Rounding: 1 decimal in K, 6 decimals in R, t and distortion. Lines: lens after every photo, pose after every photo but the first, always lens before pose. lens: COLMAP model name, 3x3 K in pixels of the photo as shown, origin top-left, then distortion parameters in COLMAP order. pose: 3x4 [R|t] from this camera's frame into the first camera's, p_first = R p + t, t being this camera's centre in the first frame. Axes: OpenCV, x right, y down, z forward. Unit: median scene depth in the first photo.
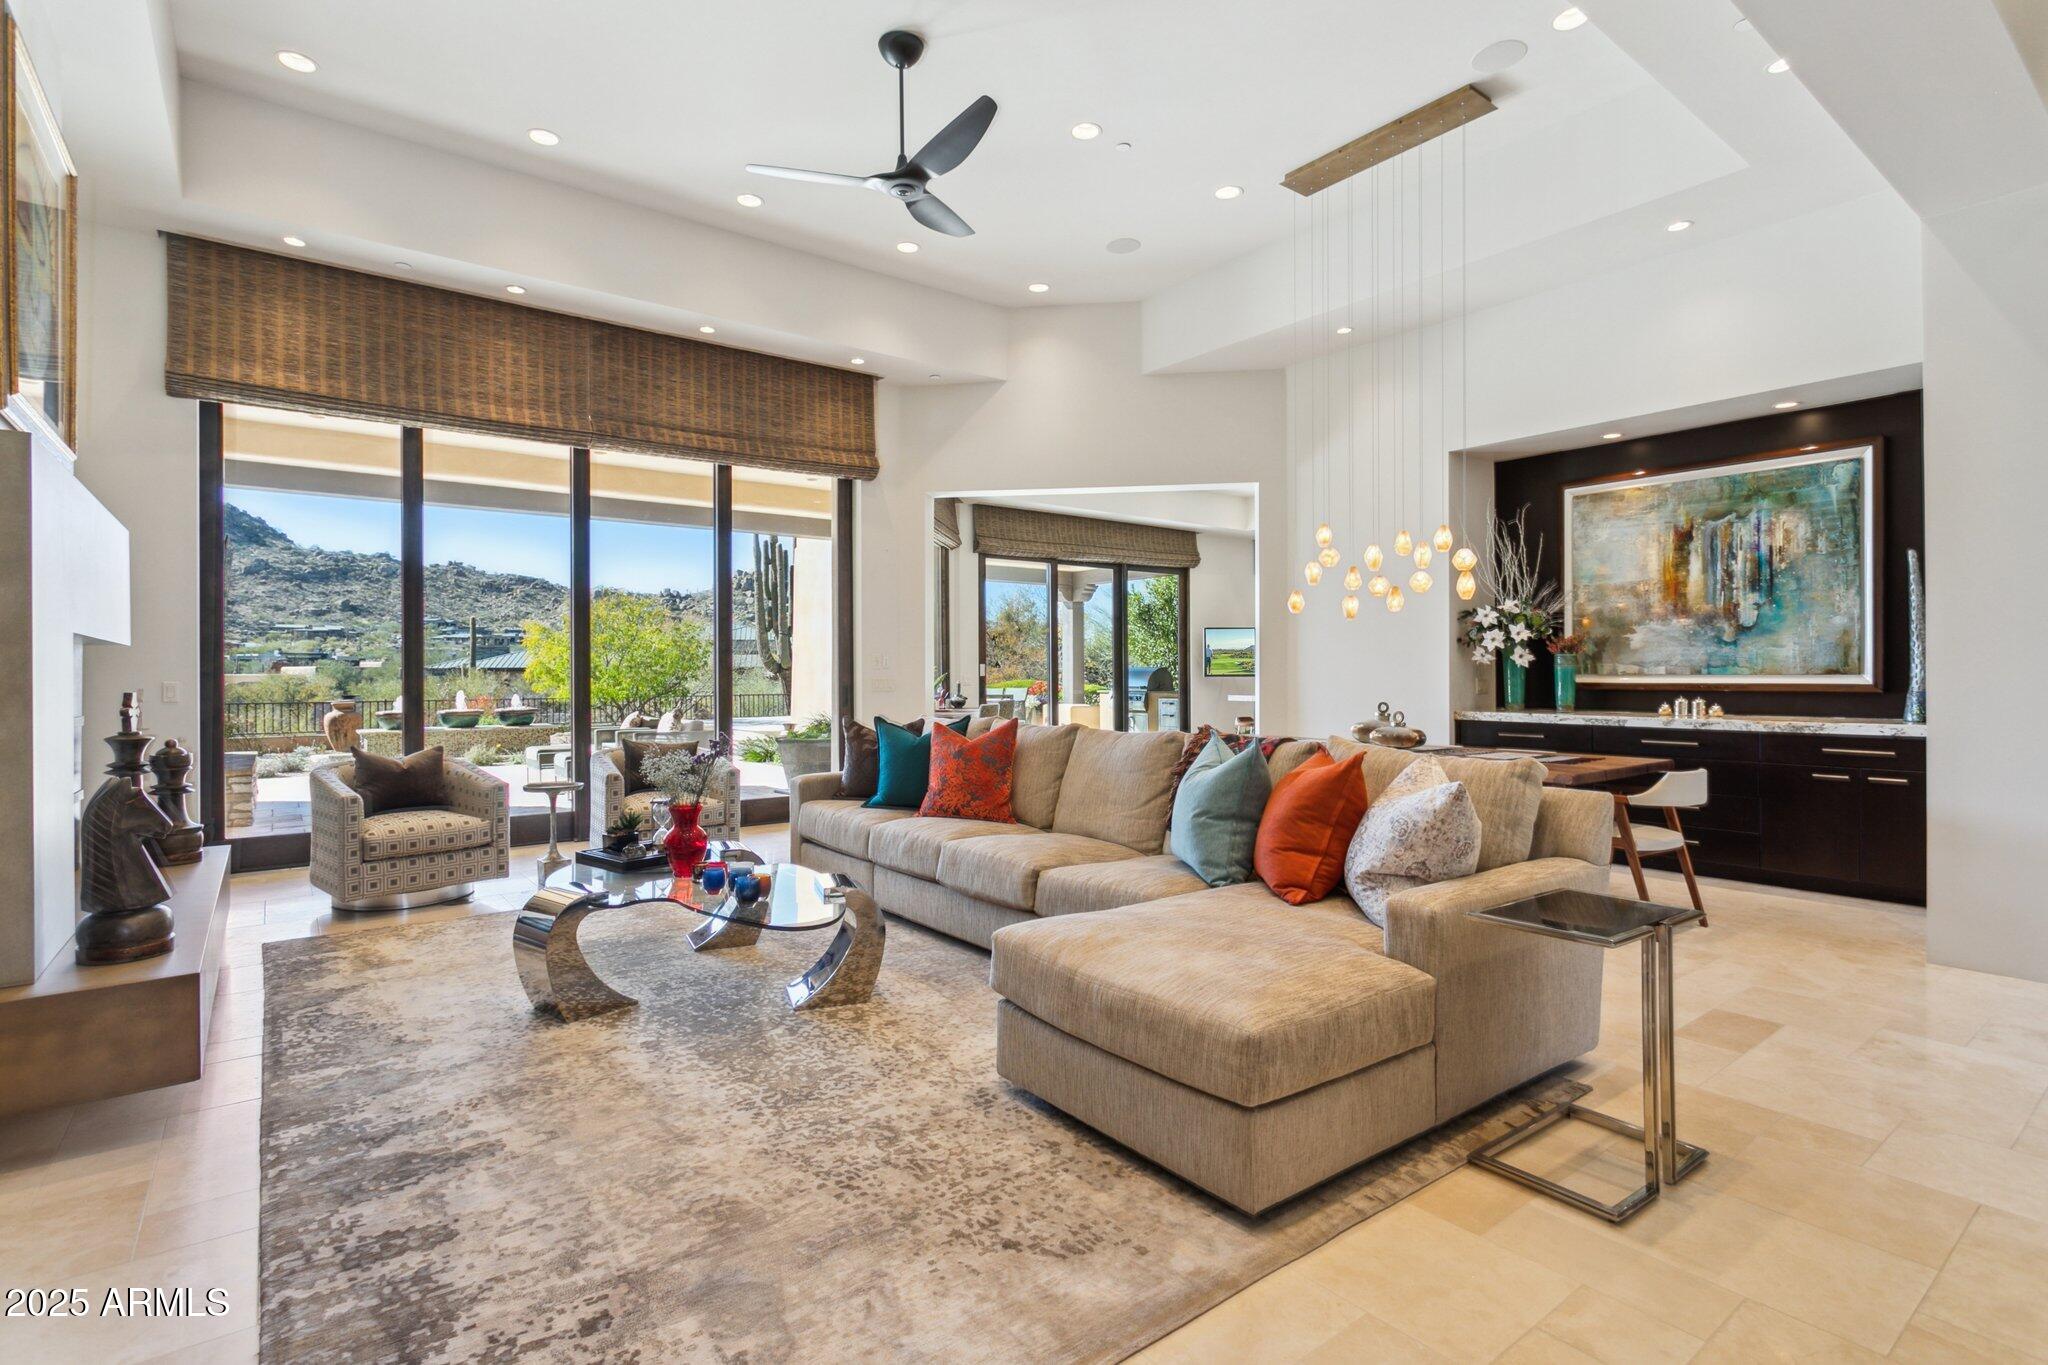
lens RADIAL K [[976.4, 0, 1006.6], [0, 976.4, 674.0], [0, 0, 1]] dist [0.000232, 0.001828]
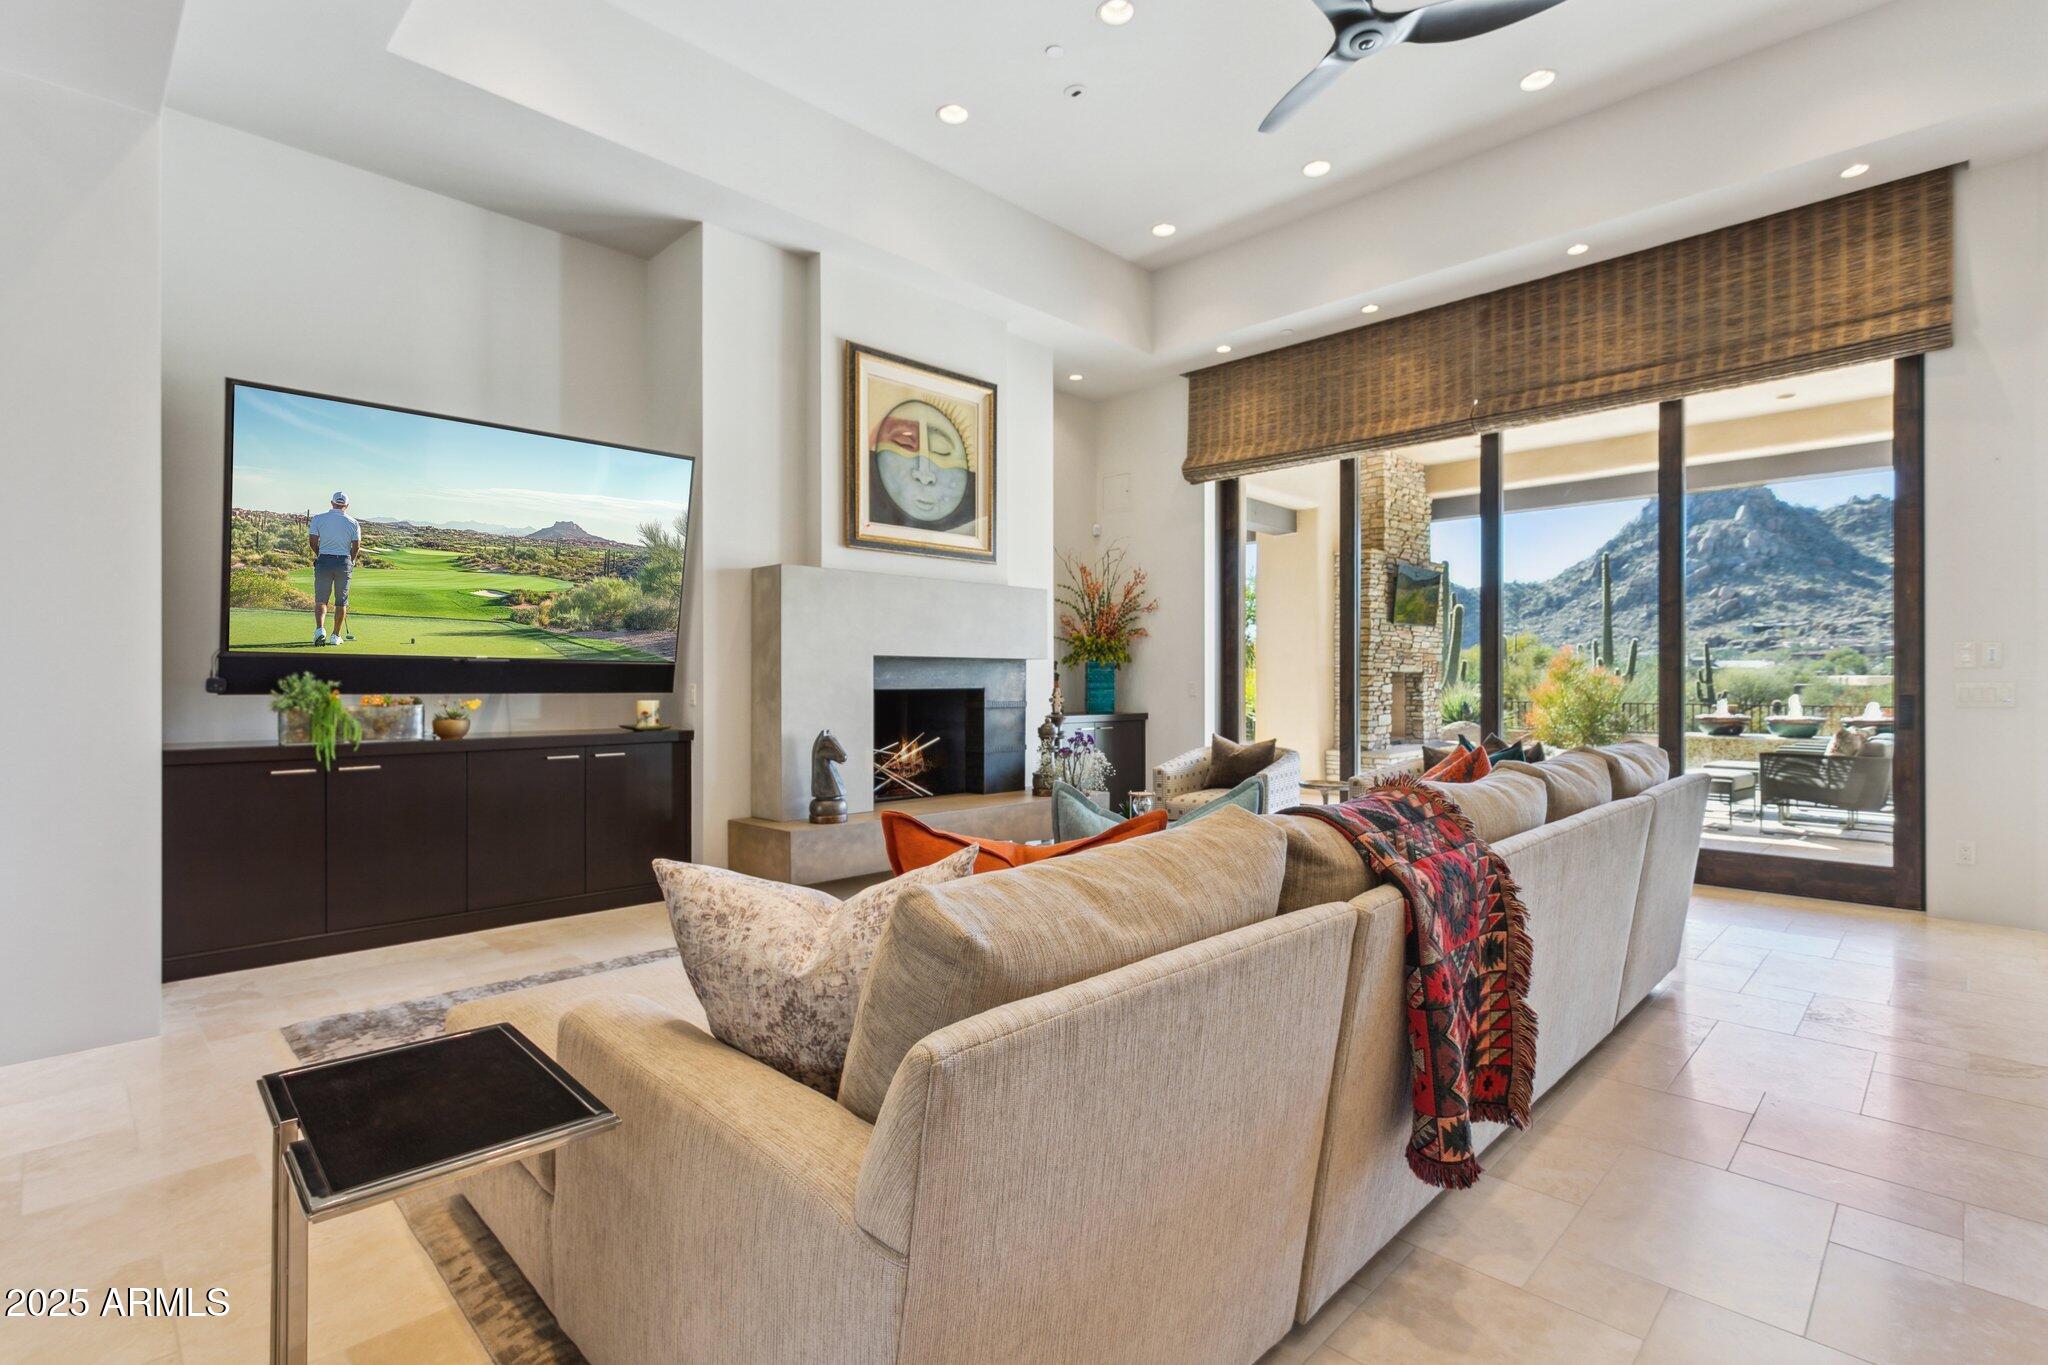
lens RADIAL K [[962.2, 0, 1024.1], [0, 962.2, 678.8], [0, 0, 1]] dist [0.000421, 0.001434]
pose [[0.148735, 0.003107, -0.988872, 0.450914], [-0.000102, 0.999995, 0.003126, -0.001230], [0.988877, -0.000364, 0.148734, 0.471150]]
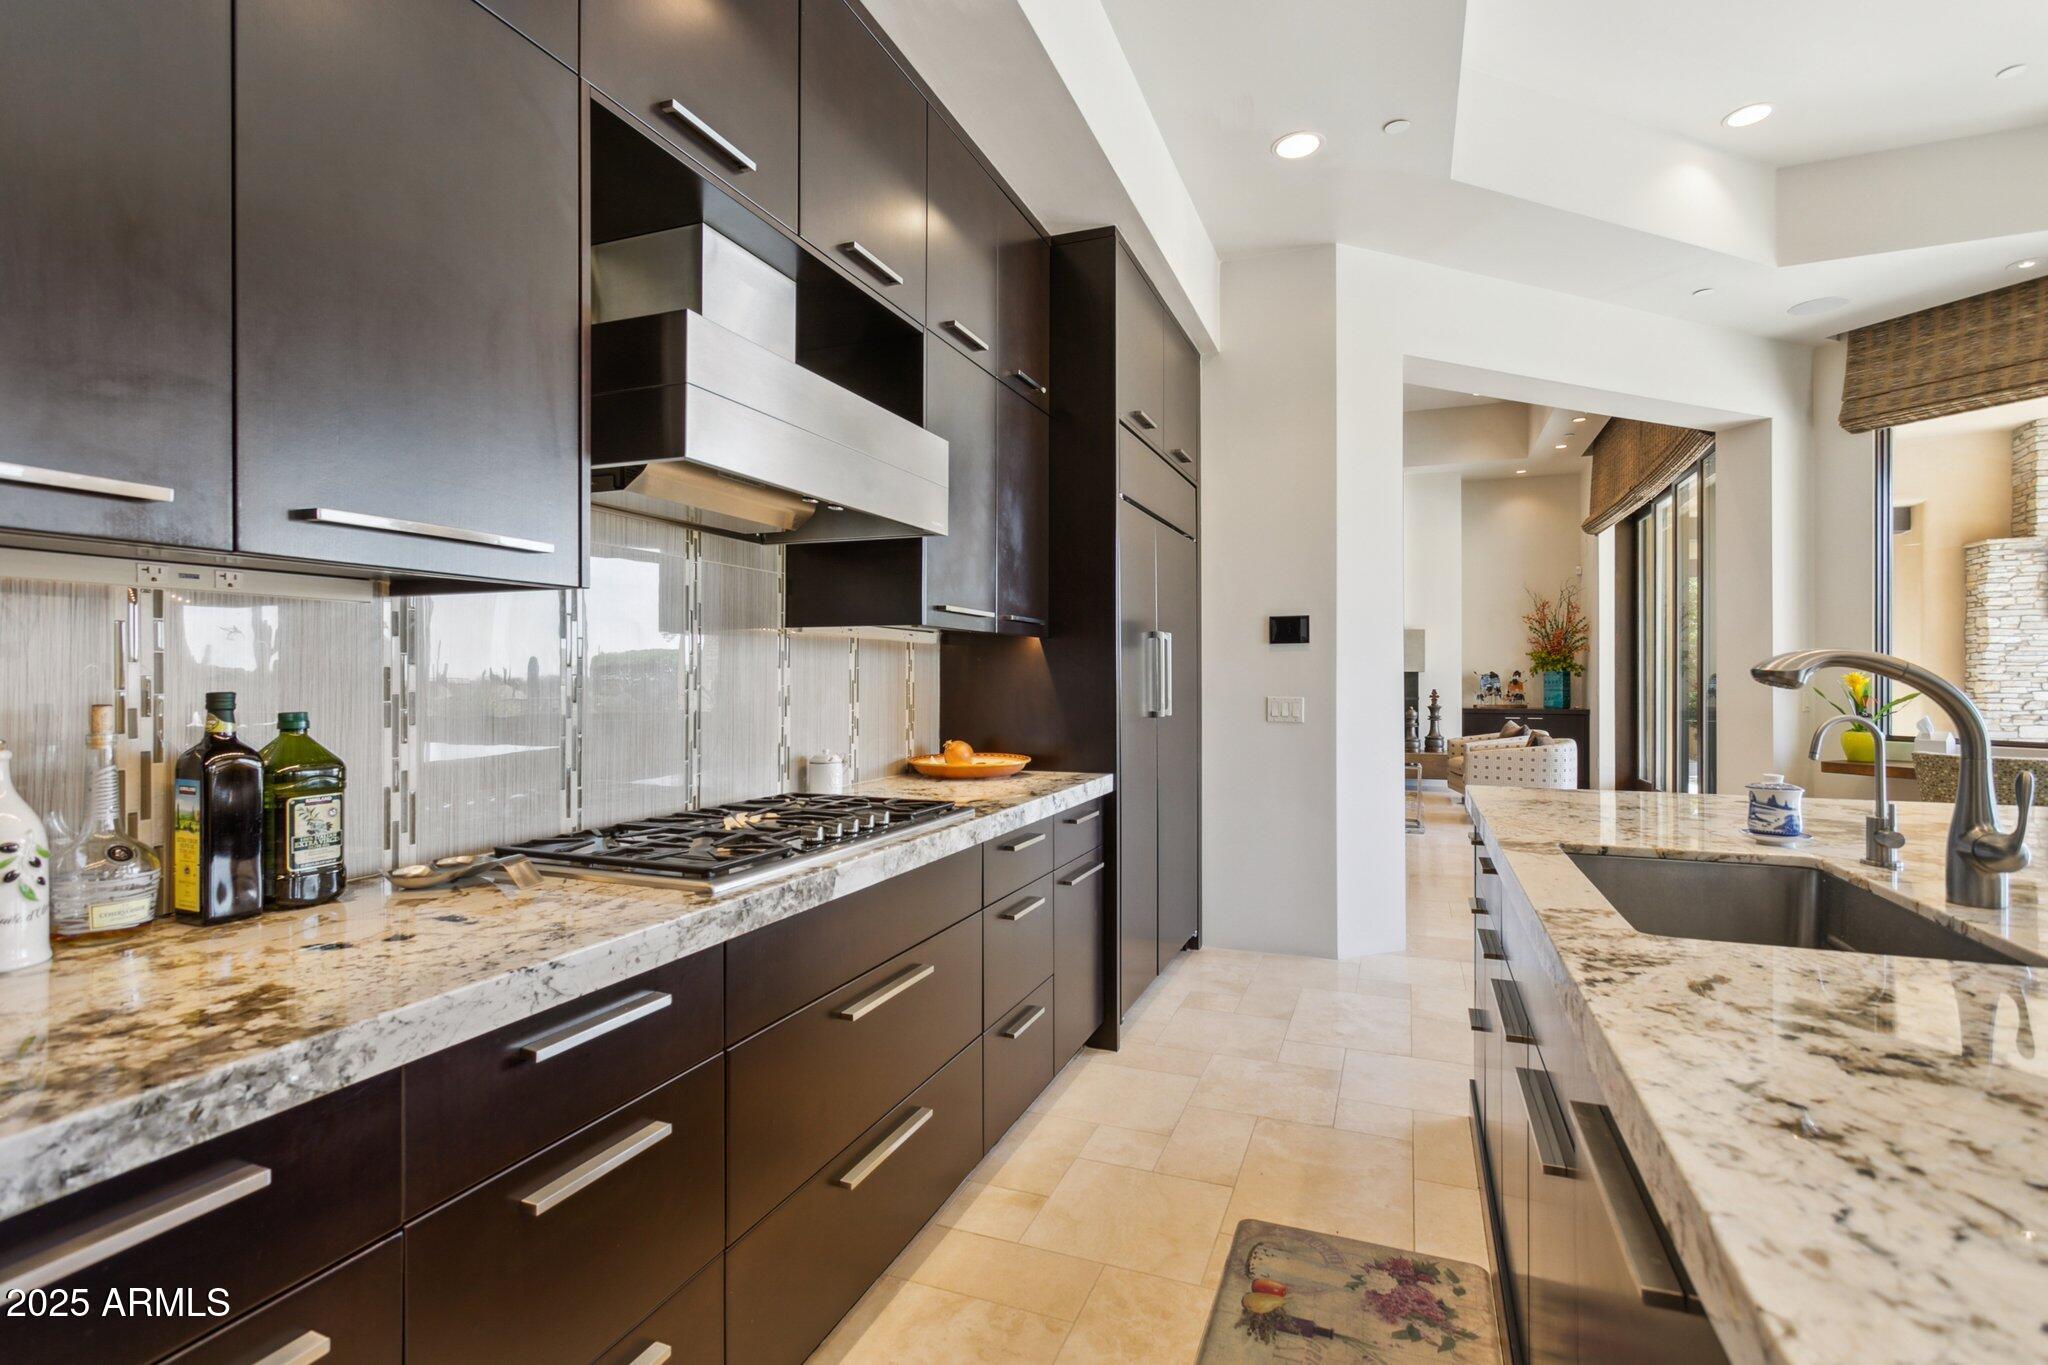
lens RADIAL K [[962.2, 0, 1024.1], [0, 962.2, 678.8], [0, 0, 1]] dist [0.000421, 0.001434]
pose [[-0.853628, 0.004388, -0.520864, 0.928810], [0.003558, 0.999990, 0.002593, -0.014111], [0.520871, 0.000360, -0.853636, 1.751154]]
